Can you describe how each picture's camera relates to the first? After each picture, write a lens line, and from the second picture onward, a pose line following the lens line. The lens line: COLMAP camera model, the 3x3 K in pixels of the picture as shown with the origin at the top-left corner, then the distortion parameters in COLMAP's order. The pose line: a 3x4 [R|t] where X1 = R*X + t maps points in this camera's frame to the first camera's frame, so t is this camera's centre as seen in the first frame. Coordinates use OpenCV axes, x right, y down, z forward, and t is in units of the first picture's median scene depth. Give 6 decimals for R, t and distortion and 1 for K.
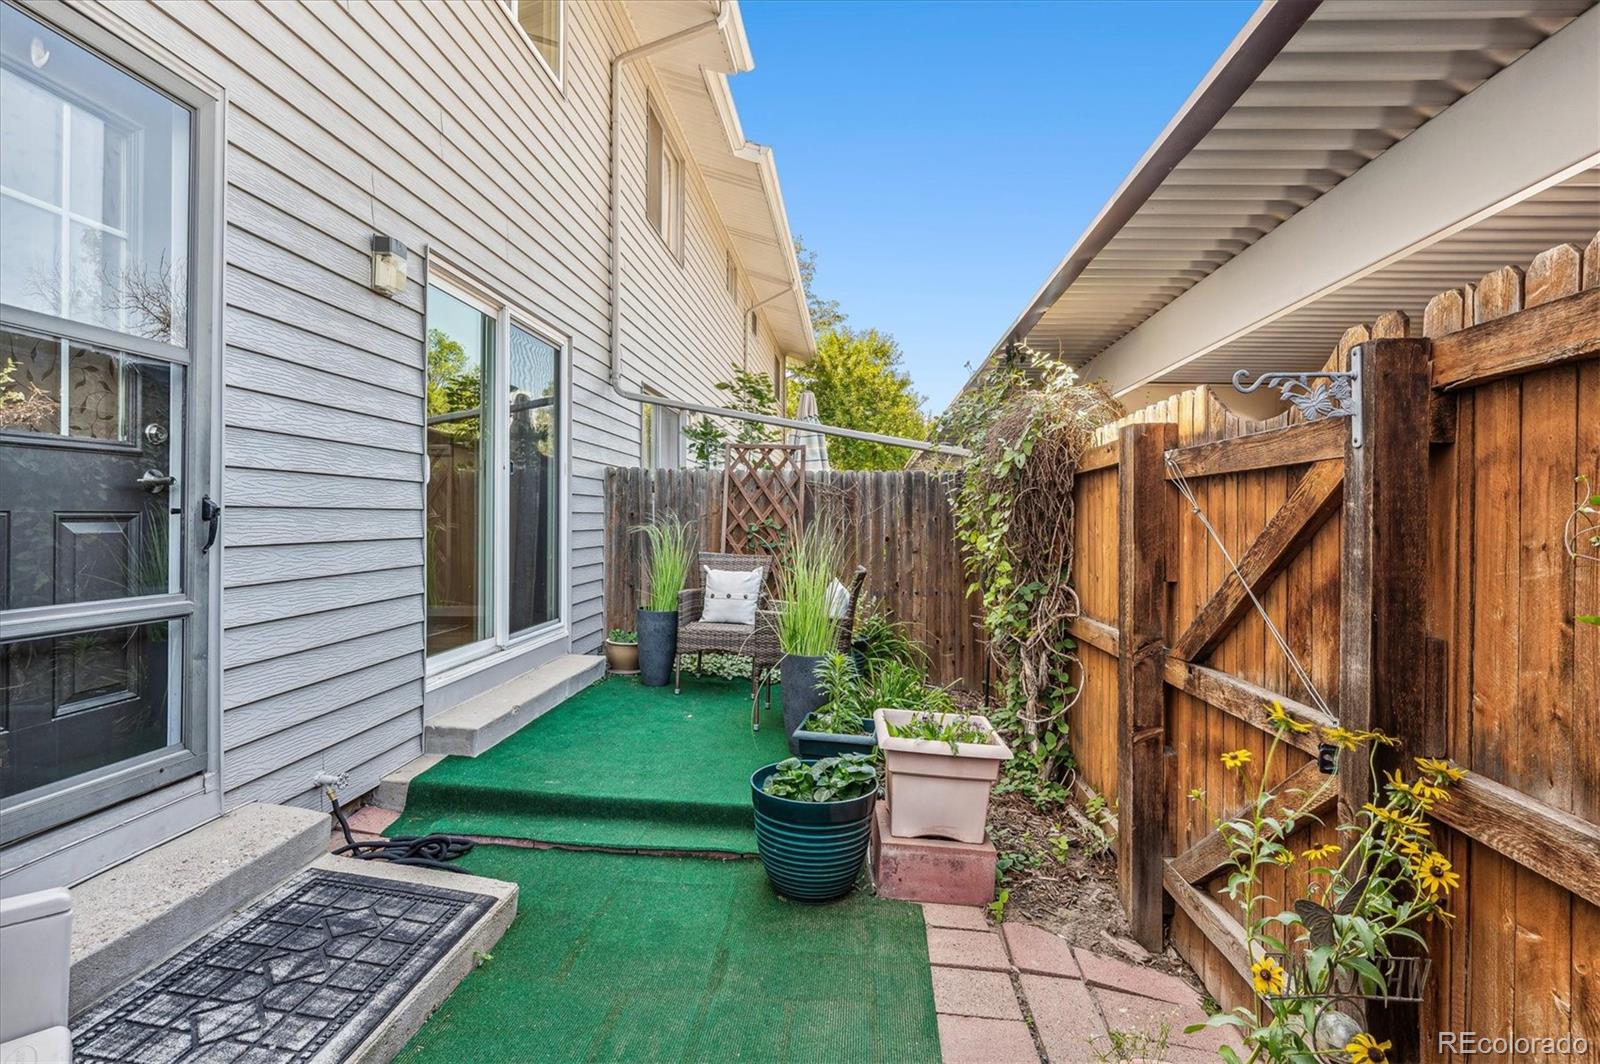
lens RADIAL K [[803.5, 0, 801.0], [0, 803.5, 525.2], [0, 0, 1]] dist [-0.002328, 0.002460]
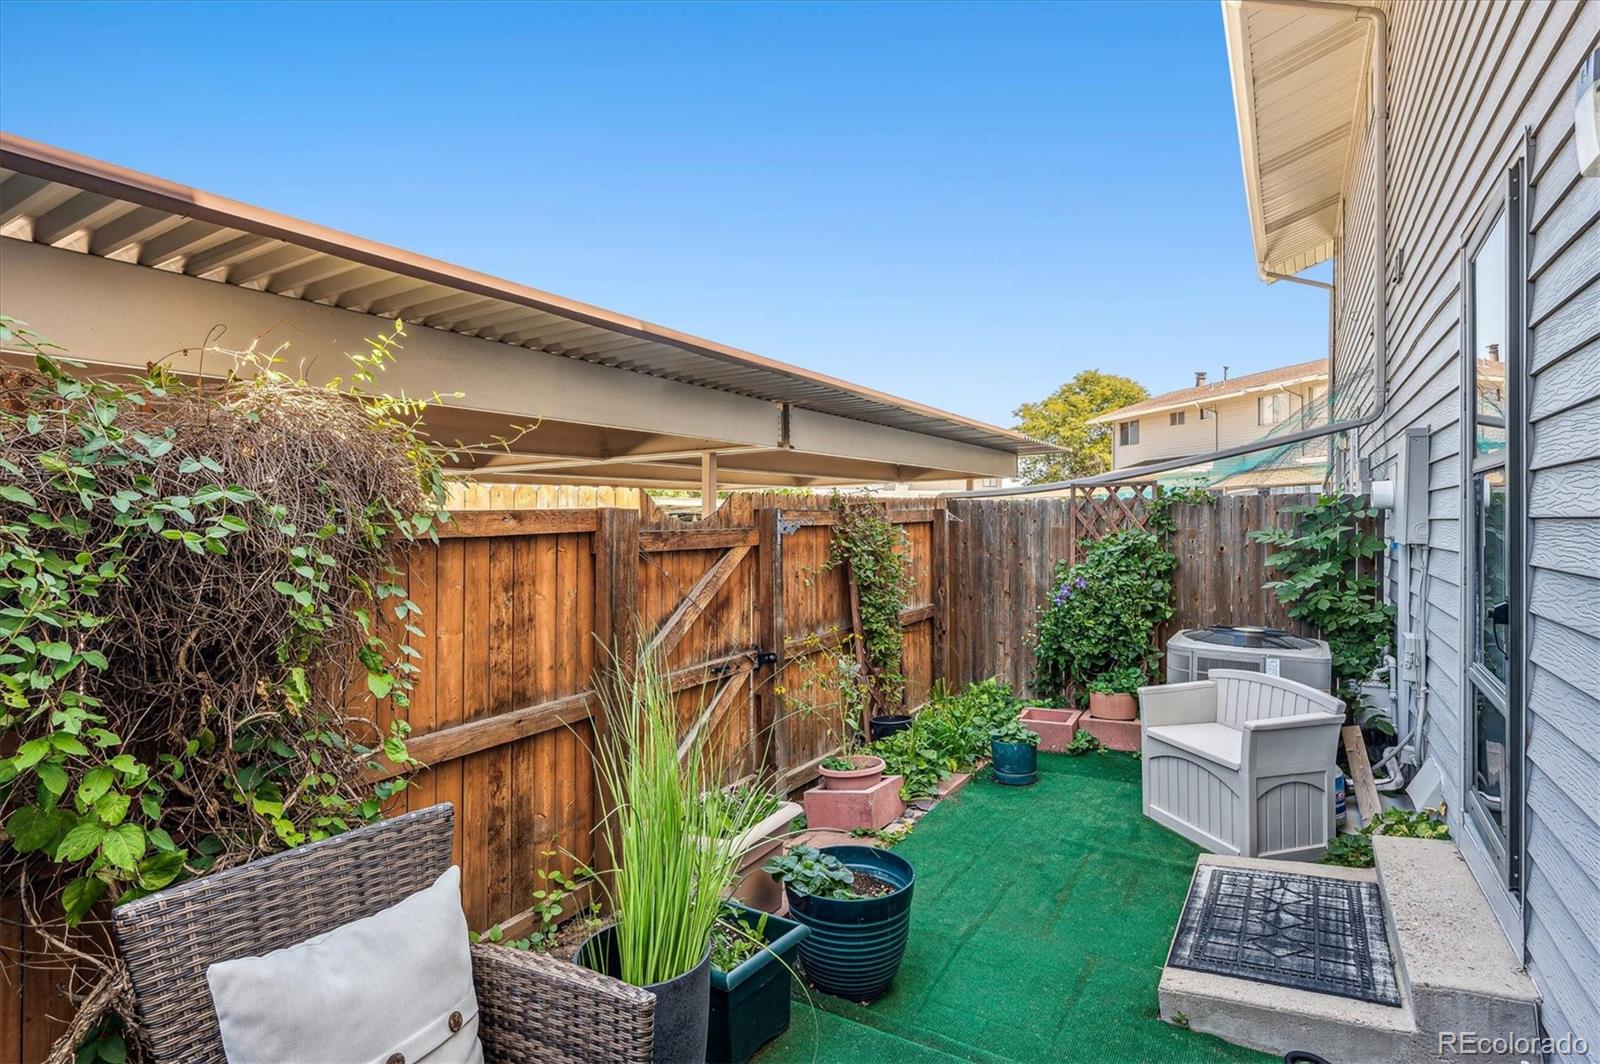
lens RADIAL K [[803.5, 0, 802.3], [0, 803.5, 521.9], [0, 0, 1]] dist [-0.002328, 0.002460]
pose [[-0.889046, -0.007251, 0.457761, -0.552501], [-0.003824, 0.999957, 0.008414, -0.160038], [-0.457803, 0.005730, -0.889035, 2.767224]]
